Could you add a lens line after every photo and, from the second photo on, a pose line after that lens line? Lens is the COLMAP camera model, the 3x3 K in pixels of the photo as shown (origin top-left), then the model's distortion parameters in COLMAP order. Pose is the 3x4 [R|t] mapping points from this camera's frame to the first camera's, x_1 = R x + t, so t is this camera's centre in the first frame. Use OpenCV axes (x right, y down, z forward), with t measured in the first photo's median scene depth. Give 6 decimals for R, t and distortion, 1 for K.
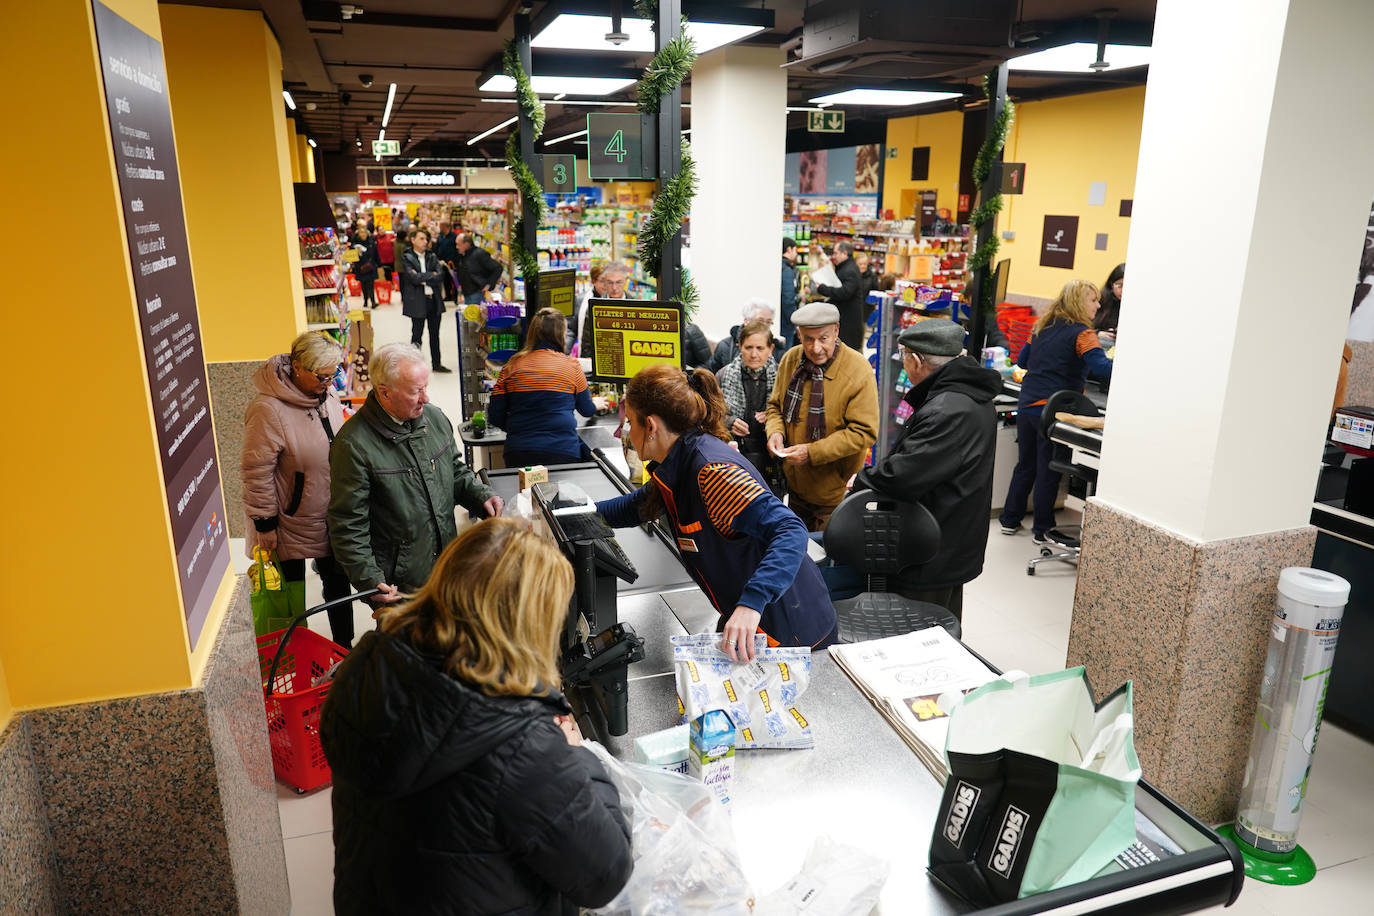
lens RADIAL K [[940.8, 0, 687.0], [0, 940.8, 458.0], [0, 0, 1]] dist [-0.000248, 0.000062]
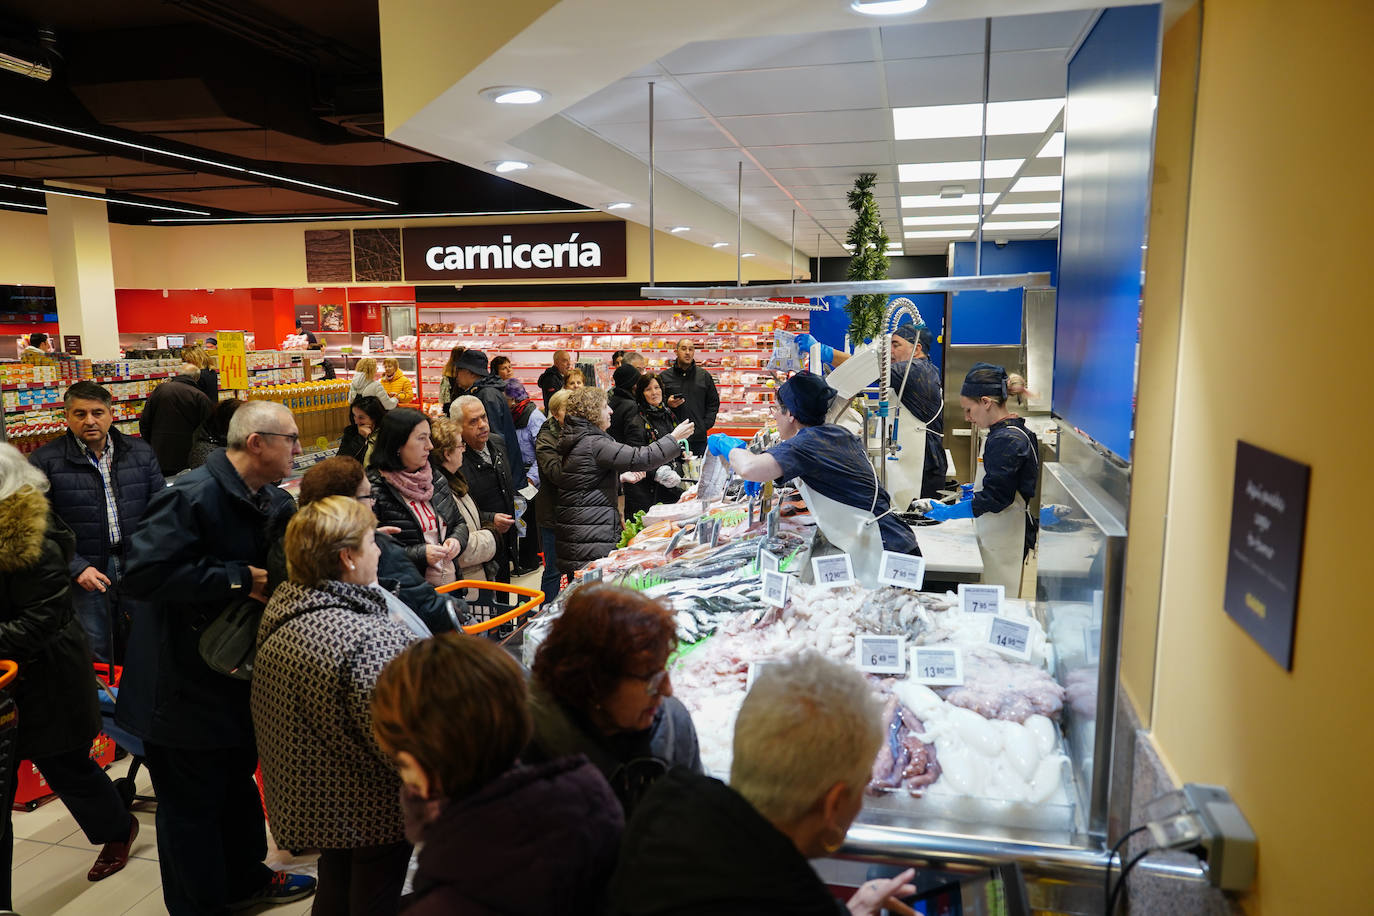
lens RADIAL K [[940.8, 0, 687.0], [0, 940.8, 458.0], [0, 0, 1]] dist [-0.000248, 0.000062]
pose [[0.849733, 0.073398, -0.522080, -0.069140], [-0.135635, 0.987364, -0.081948, -0.216430], [0.509468, 0.140446, 0.848951, 0.786680]]
